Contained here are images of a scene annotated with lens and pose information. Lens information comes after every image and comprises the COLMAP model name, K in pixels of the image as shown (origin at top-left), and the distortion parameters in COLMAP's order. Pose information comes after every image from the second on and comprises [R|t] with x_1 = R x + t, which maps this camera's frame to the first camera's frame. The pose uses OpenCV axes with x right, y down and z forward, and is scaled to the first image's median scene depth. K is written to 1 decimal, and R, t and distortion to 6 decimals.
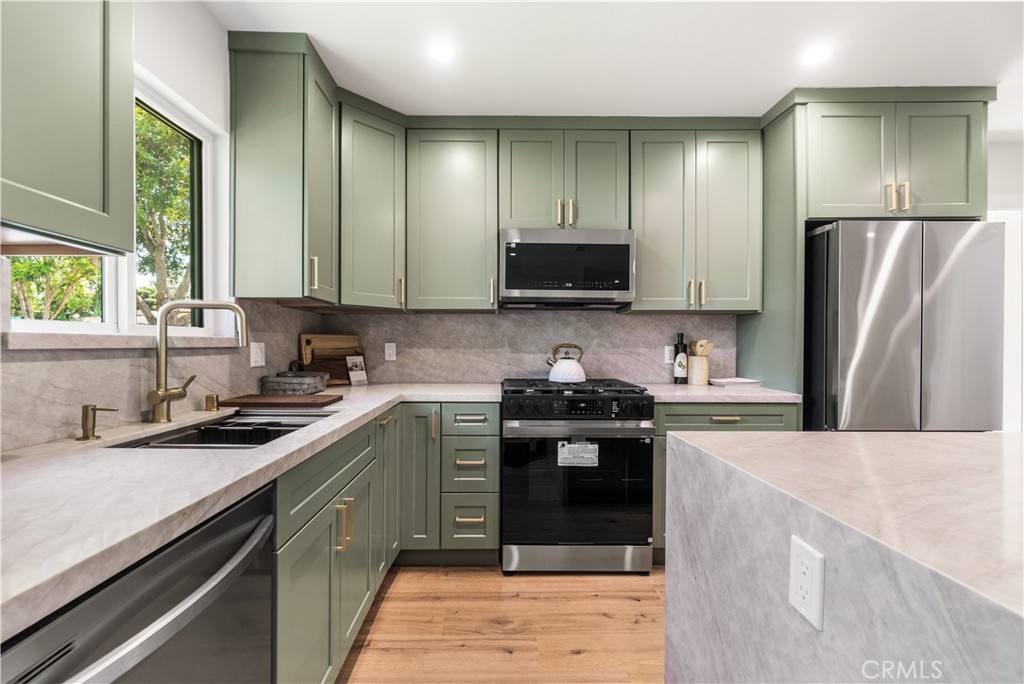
lens RADIAL K [[452.5, 0, 505.3], [0, 452.5, 341.5], [0, 0, 1]] dist [0.009051, 0.000508]
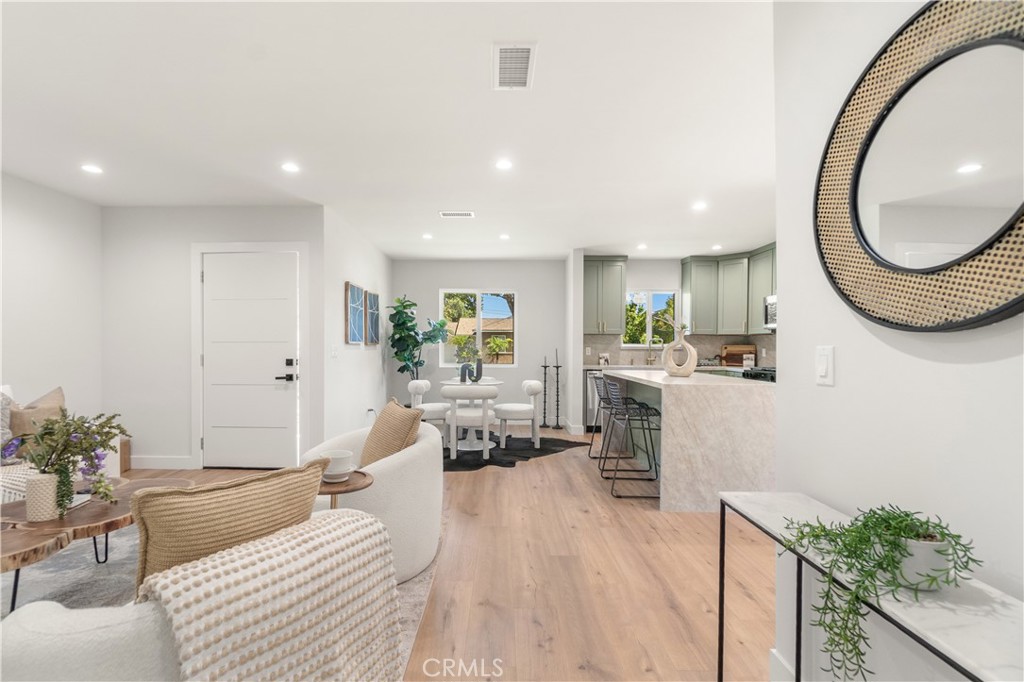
lens RADIAL K [[449.0, 0, 494.7], [0, 449.0, 348.3], [0, 0, 1]] dist [-0.006453, 0.000196]
pose [[-0.034384, 0.000551, -0.999409, 2.198793], [-0.000427, 1.000000, 0.000566, 0.001180], [0.999409, 0.000446, -0.034383, -0.237873]]
